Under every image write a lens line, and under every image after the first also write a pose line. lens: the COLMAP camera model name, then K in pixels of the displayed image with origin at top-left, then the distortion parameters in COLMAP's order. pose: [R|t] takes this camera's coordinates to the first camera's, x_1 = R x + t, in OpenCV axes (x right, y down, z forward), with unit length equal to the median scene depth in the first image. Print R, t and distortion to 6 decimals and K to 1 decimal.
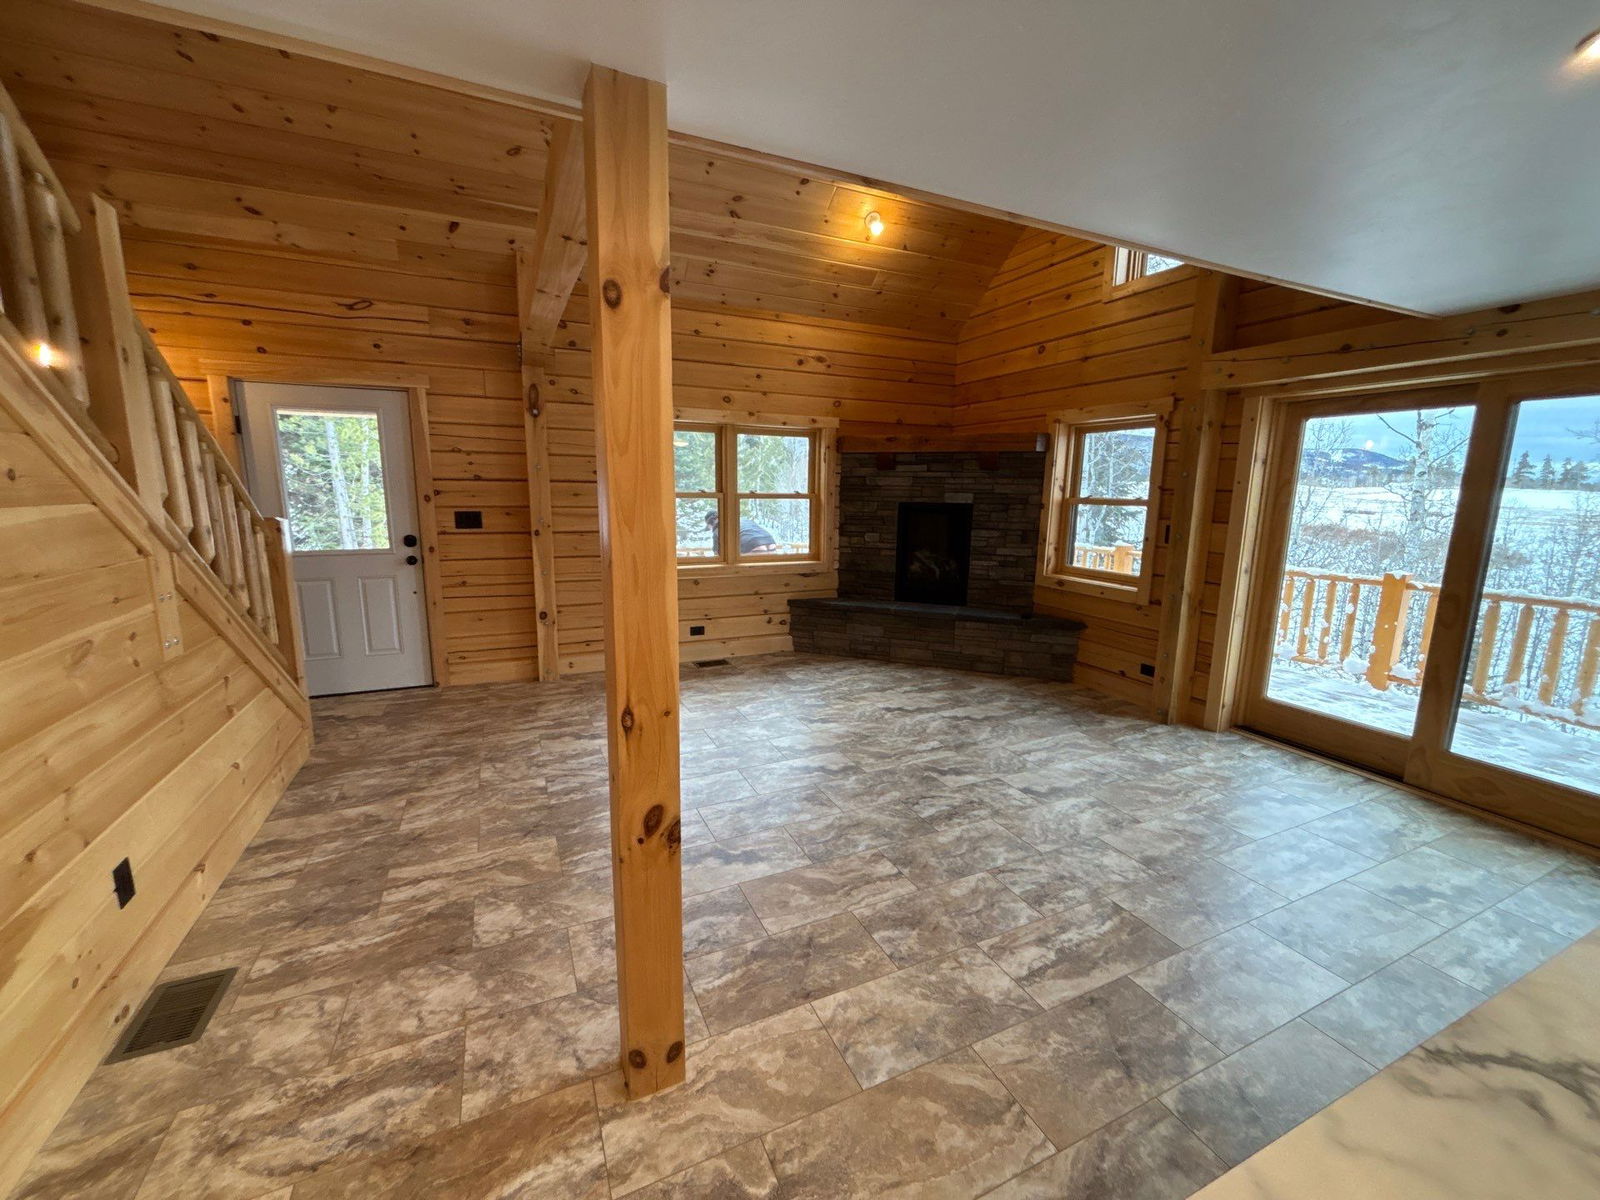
lens RADIAL K [[641.7, 0, 798.6], [0, 641.7, 601.7], [0, 0, 1]] dist [-0.002004, 0.000289]
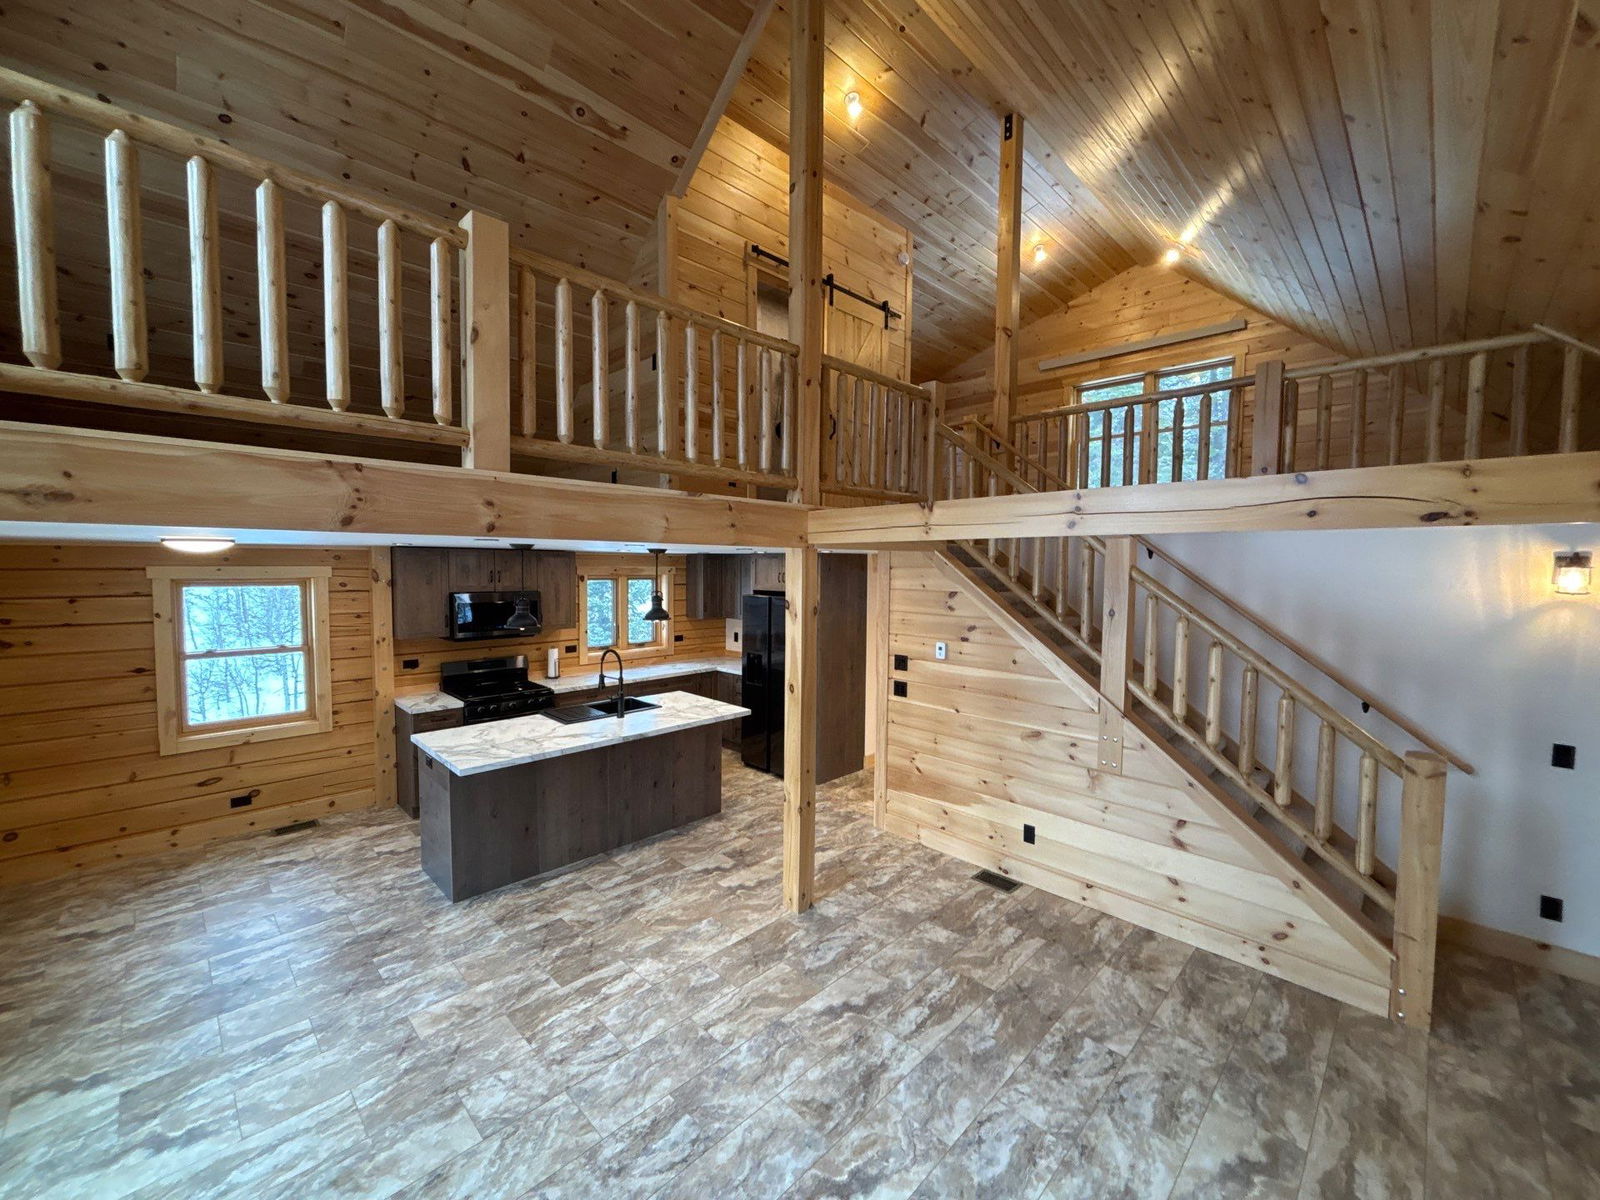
lens RADIAL K [[641.7, 0, 795.7], [0, 641.7, 599.6], [0, 0, 1]] dist [-0.002004, 0.000289]
pose [[-0.938351, -0.001672, -0.345681, 0.240765], [-0.083015, 0.971815, 0.220646, -0.360727], [0.335569, 0.235740, -0.912042, 1.136744]]
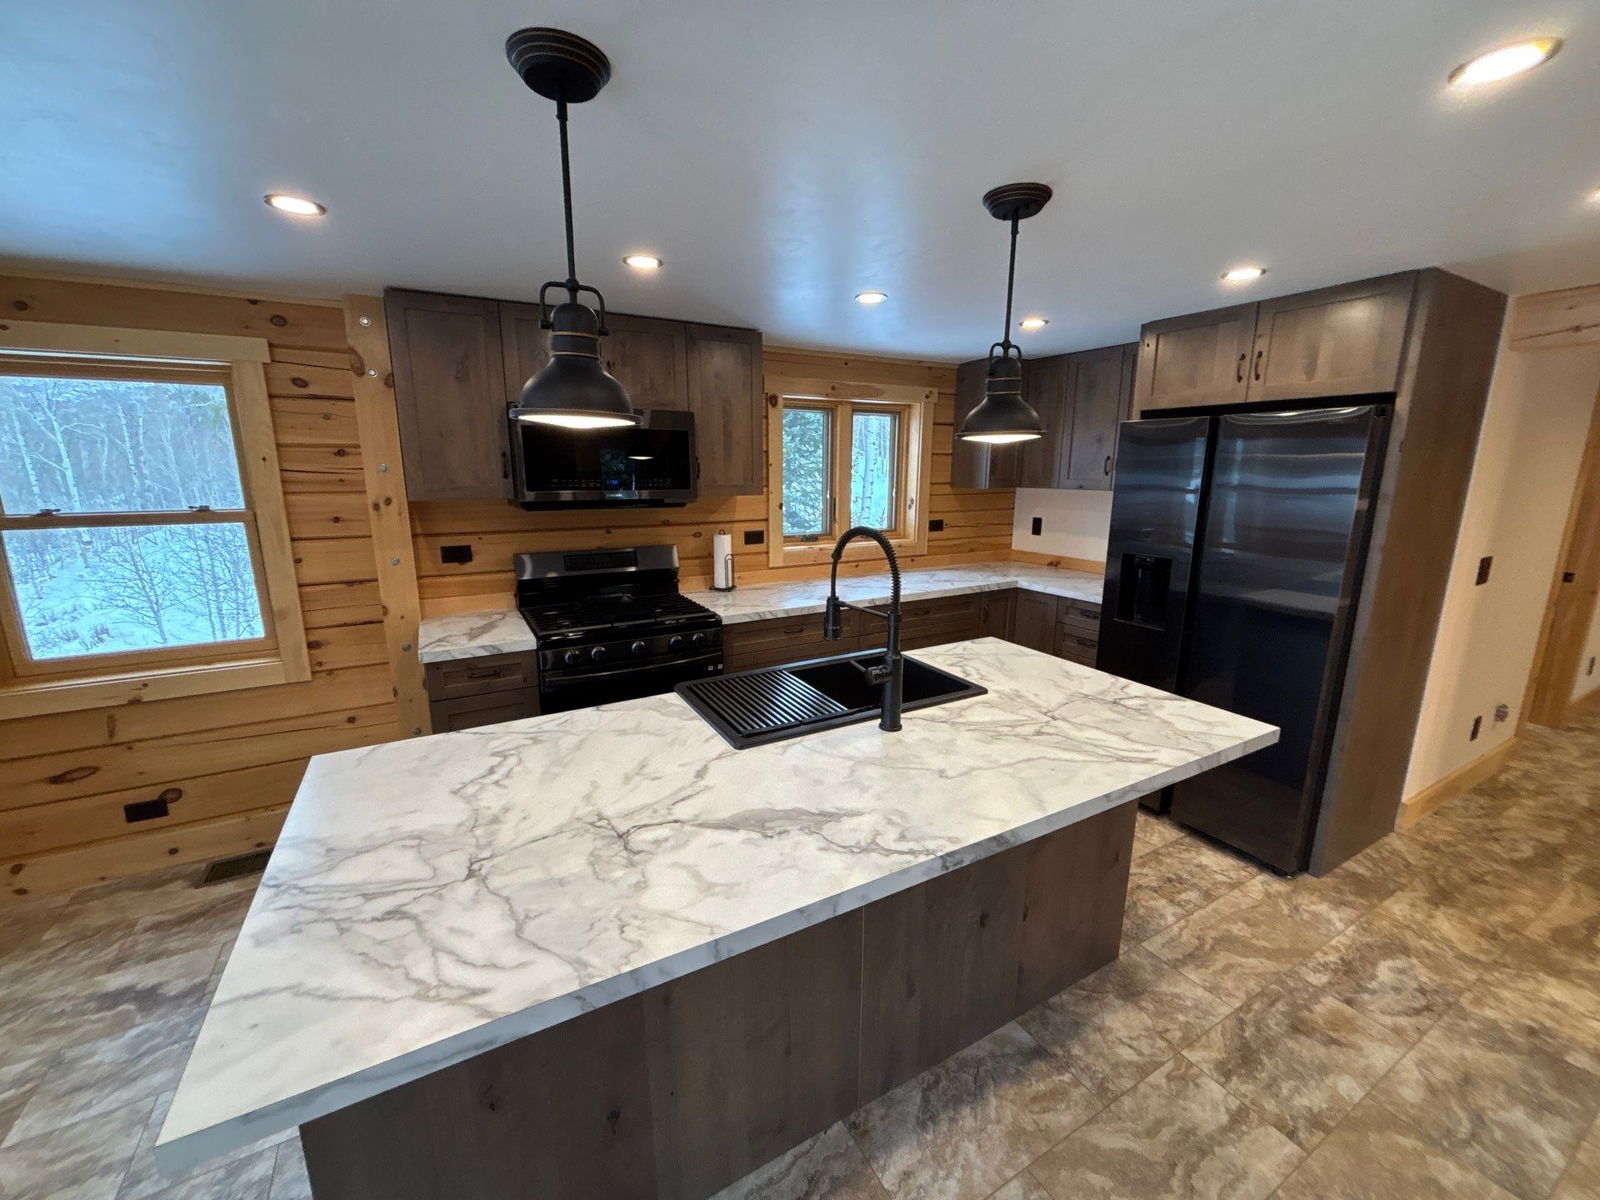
lens RADIAL K [[641.7, 0, 796.9], [0, 641.7, 598.9], [0, 0, 1]] dist [-0.002004, 0.000289]
pose [[-0.996633, 0.001364, -0.081984, 0.226901], [-0.029586, 0.926525, 0.375068, -0.090431], [0.076472, 0.376231, -0.923365, 0.351895]]
